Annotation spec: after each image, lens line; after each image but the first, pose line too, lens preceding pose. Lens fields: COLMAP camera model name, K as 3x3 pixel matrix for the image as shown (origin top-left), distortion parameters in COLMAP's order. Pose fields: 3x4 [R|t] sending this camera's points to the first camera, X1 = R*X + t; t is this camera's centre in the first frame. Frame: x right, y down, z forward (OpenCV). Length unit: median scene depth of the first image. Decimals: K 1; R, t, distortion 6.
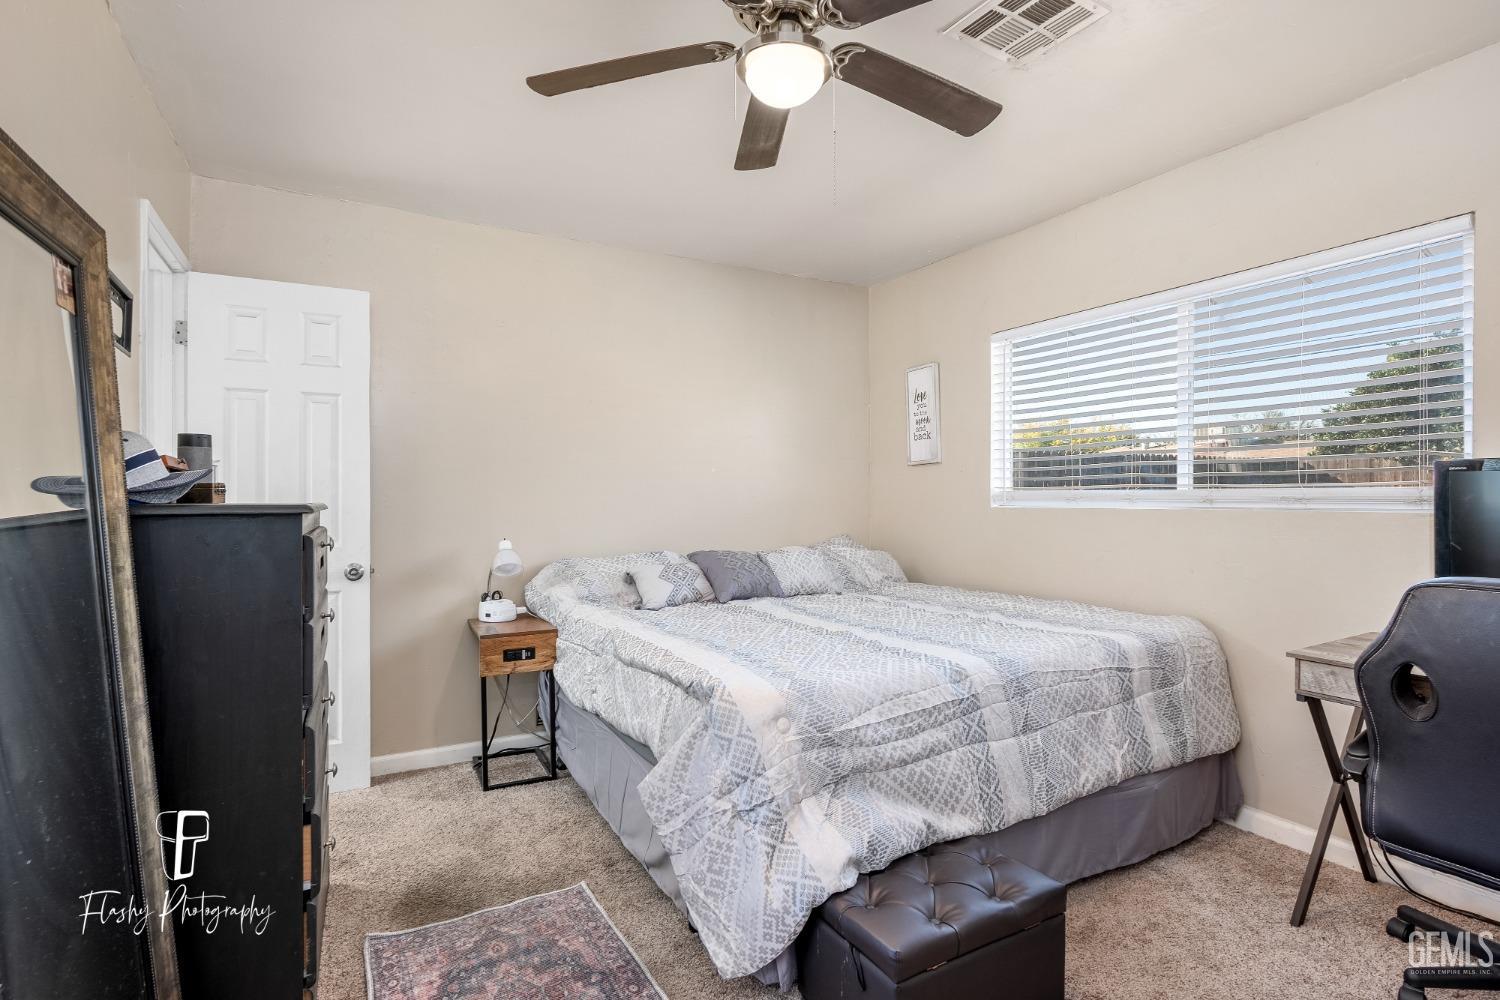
lens RADIAL K [[745.6, 0, 748.6], [0, 745.6, 499.8], [0, 0, 1]] dist [-0.003906, 0.000420]
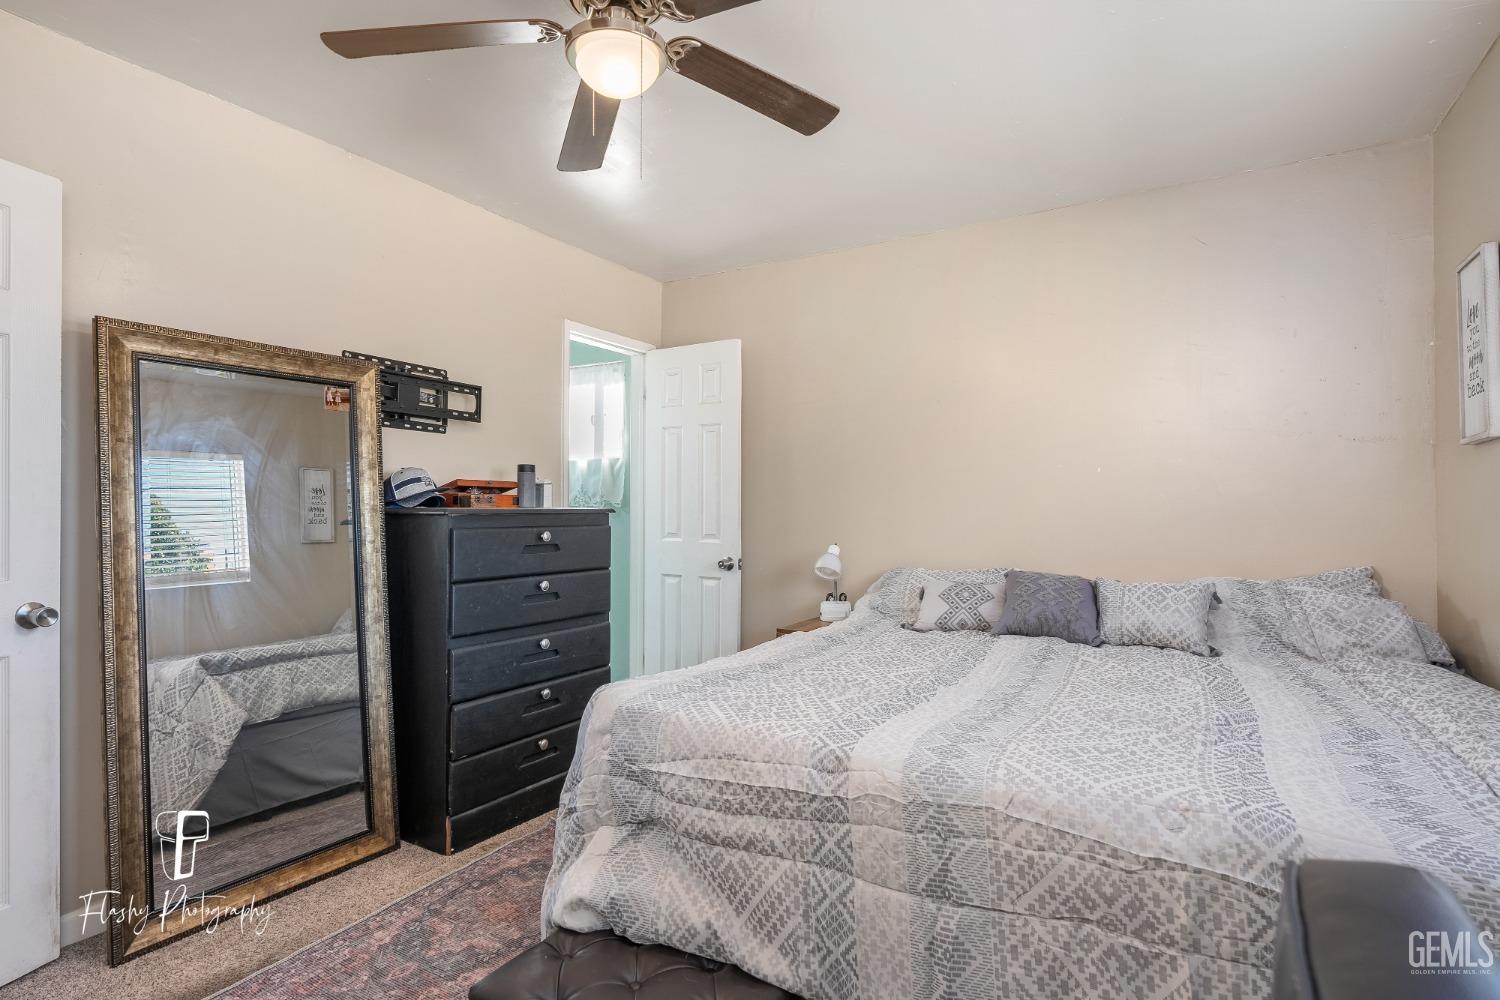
lens RADIAL K [[745.6, 0, 748.6], [0, 745.6, 499.8], [0, 0, 1]] dist [-0.003906, 0.000420]
pose [[0.502398, -0.002355, -0.864633, 0.887091], [-0.005157, 0.999970, -0.005720, -0.003566], [0.864621, 0.007332, 0.502371, 0.617778]]
